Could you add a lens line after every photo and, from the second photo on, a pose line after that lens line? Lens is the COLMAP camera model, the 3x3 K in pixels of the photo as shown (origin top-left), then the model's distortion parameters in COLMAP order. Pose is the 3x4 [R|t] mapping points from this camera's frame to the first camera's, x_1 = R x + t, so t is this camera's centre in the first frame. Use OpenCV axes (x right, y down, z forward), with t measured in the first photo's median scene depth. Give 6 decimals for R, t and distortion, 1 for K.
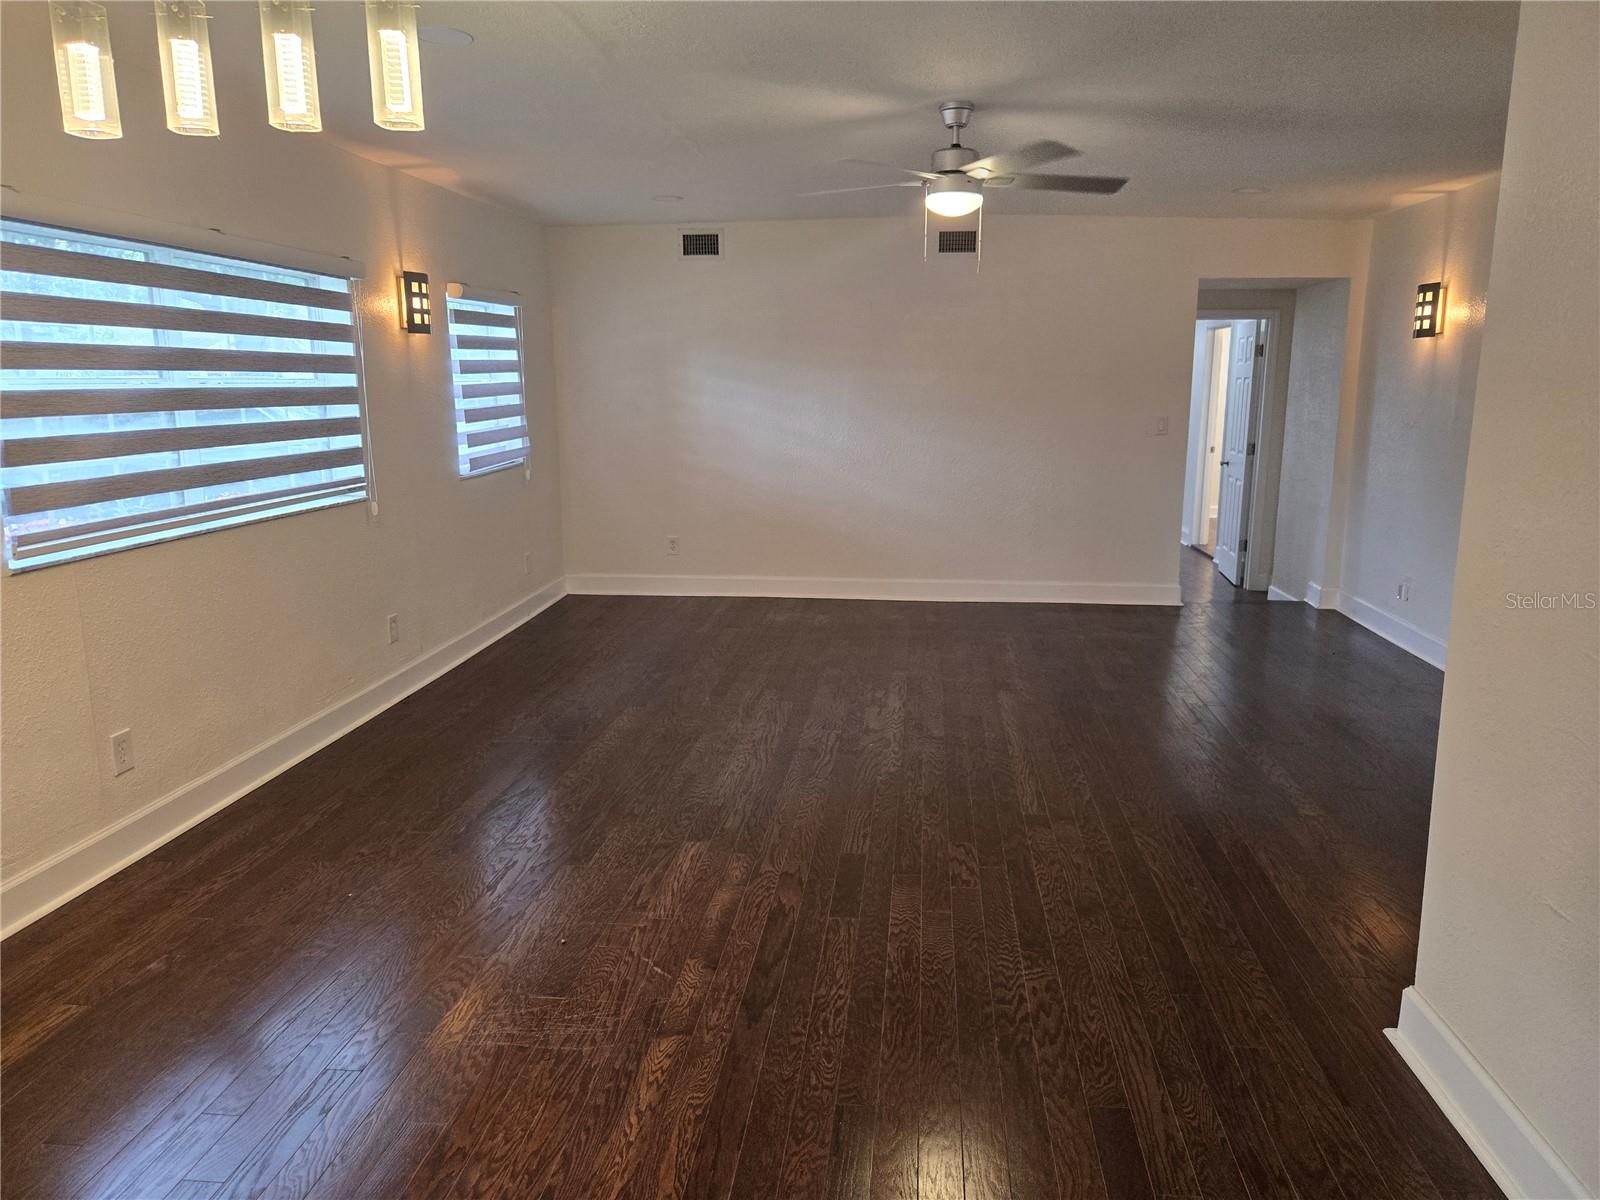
lens RADIAL K [[1066.3, 0, 800.0], [0, 1066.3, 600.0], [0, 0, 1]] dist [0.052836, -0.001308]
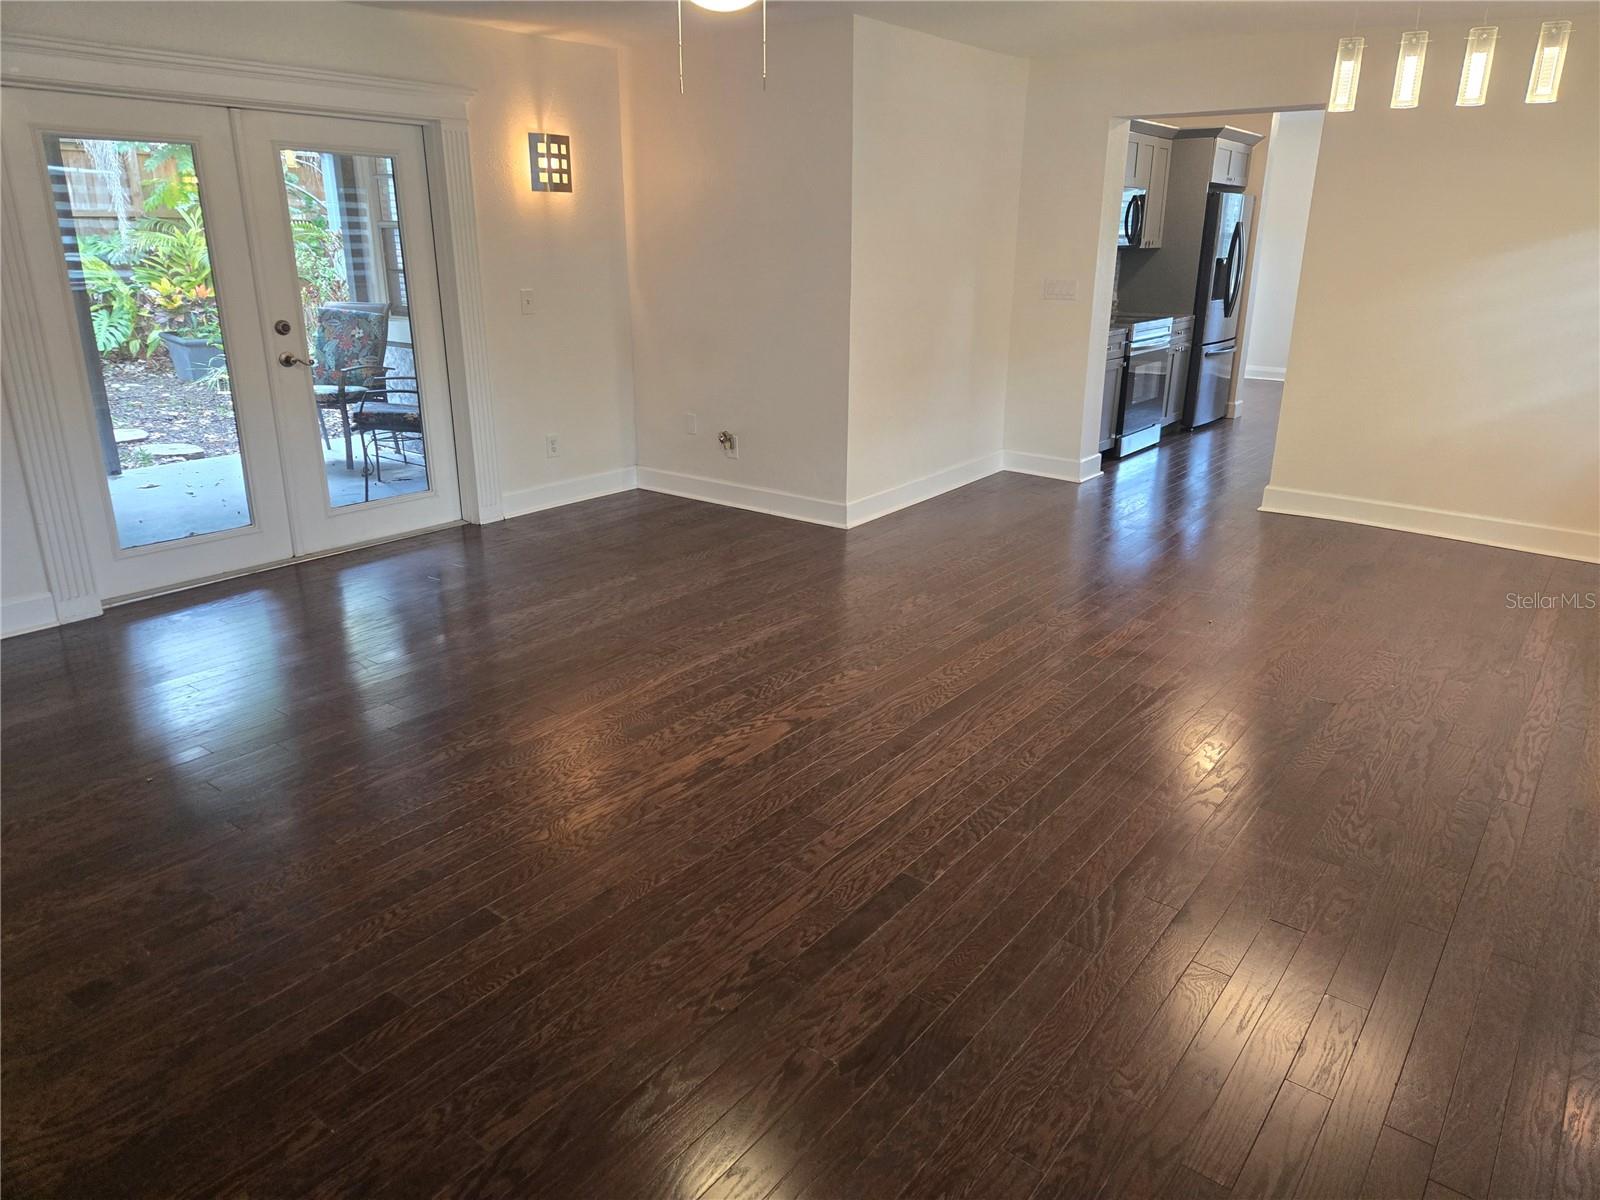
lens RADIAL K [[1077.6, 0, 827.6], [0, 1077.6, 595.0], [0, 0, 1]] dist [0.068864, -0.063164]
pose [[-0.862871, -0.169033, 0.476321, -0.255832], [0.092576, 0.873617, 0.477727, -0.272318], [-0.496874, 0.456313, -0.738170, 1.280761]]
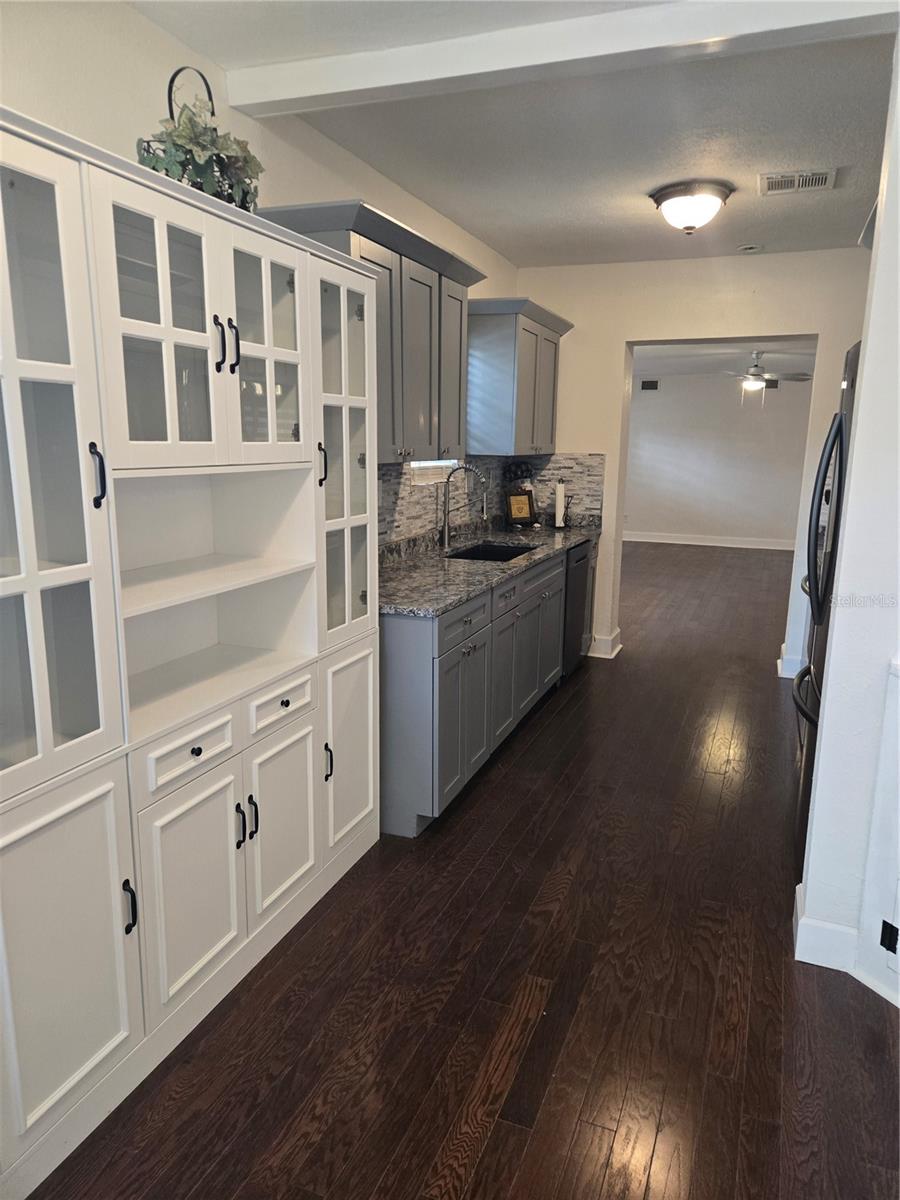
lens RADIAL K [[802.4, 0, 458.6], [0, 802.4, 596.6], [0, 0, 1]] dist [0.071123, -0.060304]
pose [[0.966185, 0.067288, -0.248916, -0.035823], [-0.070472, 0.997506, -0.003890, 0.222080], [0.248033, 0.021300, 0.968517, -1.095800]]
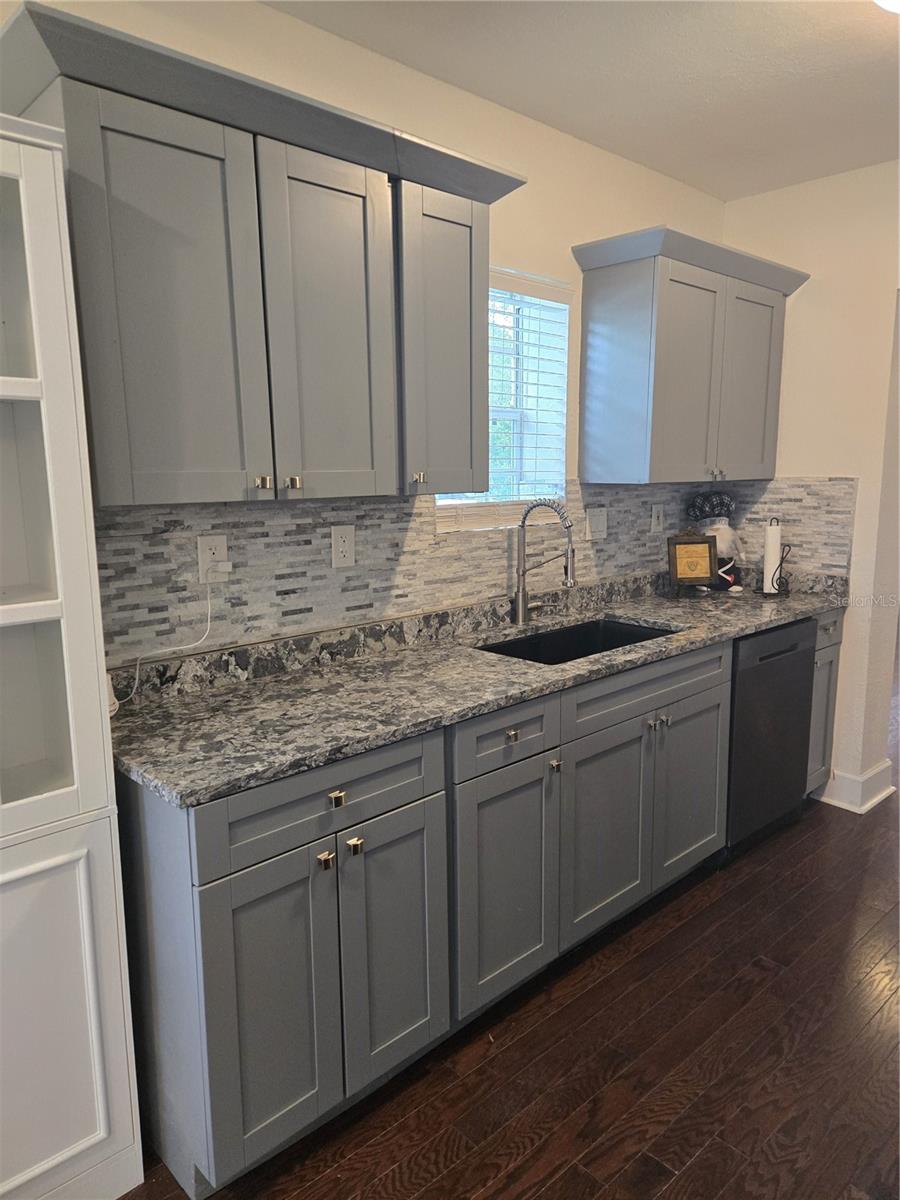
lens RADIAL K [[799.7, 0, 456.3], [0, 799.7, 593.4], [0, 0, 1]] dist [0.052836, -0.001308]
pose [[0.759965, 0.099235, -0.642344, 0.062944], [-0.127068, 0.991890, 0.002901, 0.143680], [0.637422, 0.079417, 0.766411, -0.697882]]
